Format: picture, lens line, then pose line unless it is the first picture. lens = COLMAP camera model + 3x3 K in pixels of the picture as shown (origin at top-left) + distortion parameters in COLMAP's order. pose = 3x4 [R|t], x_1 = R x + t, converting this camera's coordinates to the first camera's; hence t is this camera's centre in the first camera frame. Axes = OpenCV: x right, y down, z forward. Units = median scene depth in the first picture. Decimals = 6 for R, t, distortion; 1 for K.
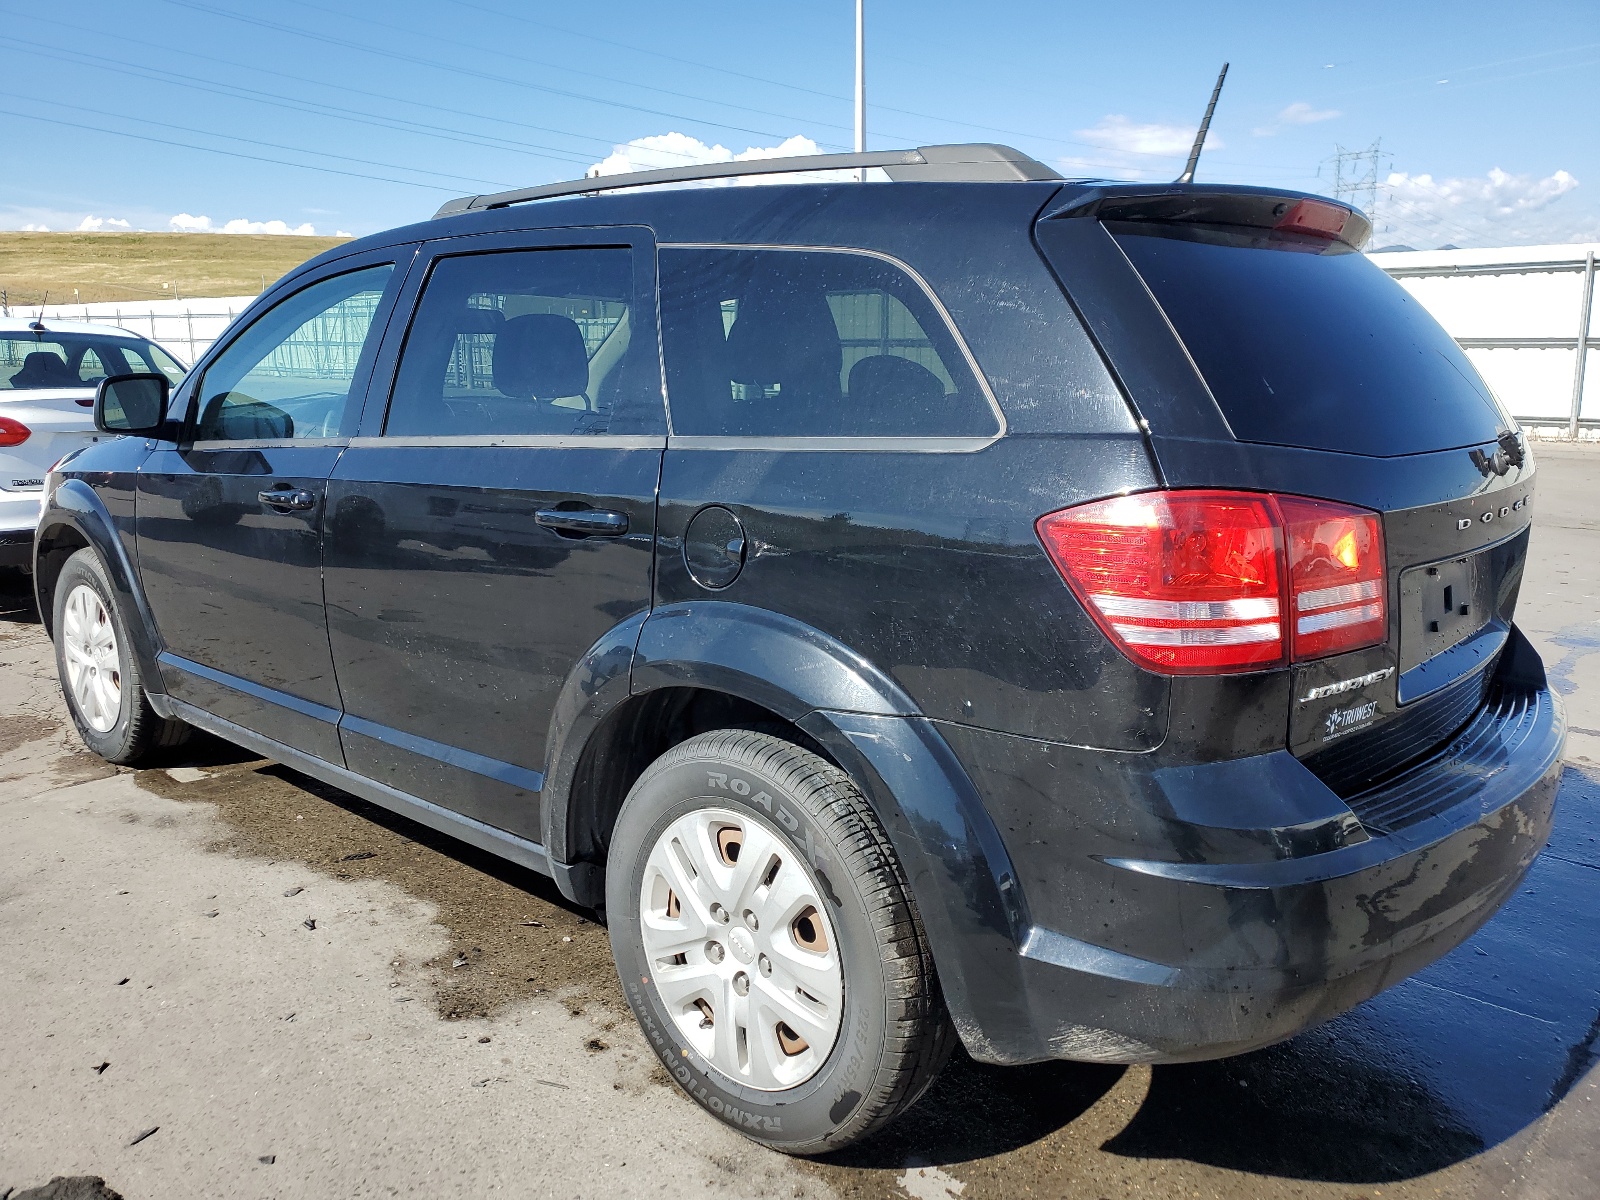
lens RADIAL K [[1226.1, 0, 803.5], [0, 1226.1, 596.9], [0, 0, 1]] dist [0.004635, -0.004501]
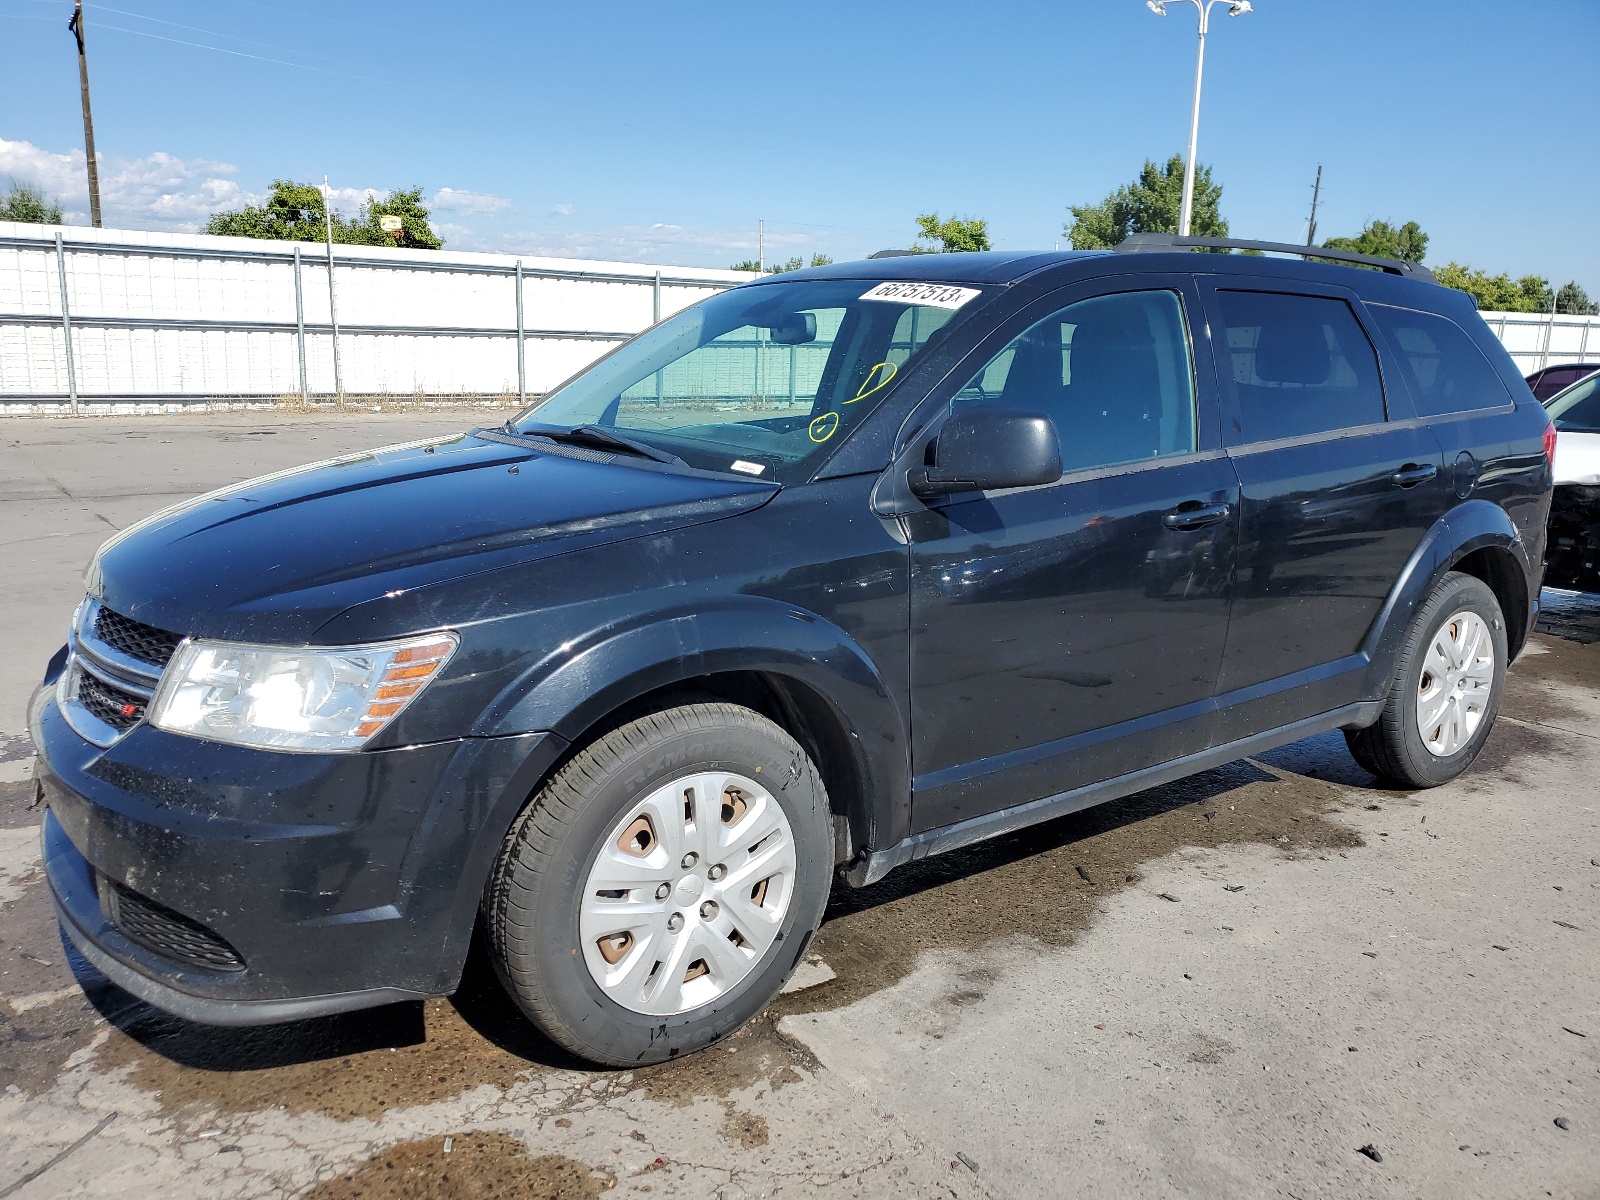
lens RADIAL K [[1226.1, 0, 801.8], [0, 1226.1, 600.5], [0, 0, 1]] dist [0.004635, -0.004501]
pose [[0.242228, -0.209503, 0.947330, -1.226402], [0.185469, 0.968400, 0.166740, -0.197920], [-0.952327, 0.135311, 0.273430, 0.852129]]
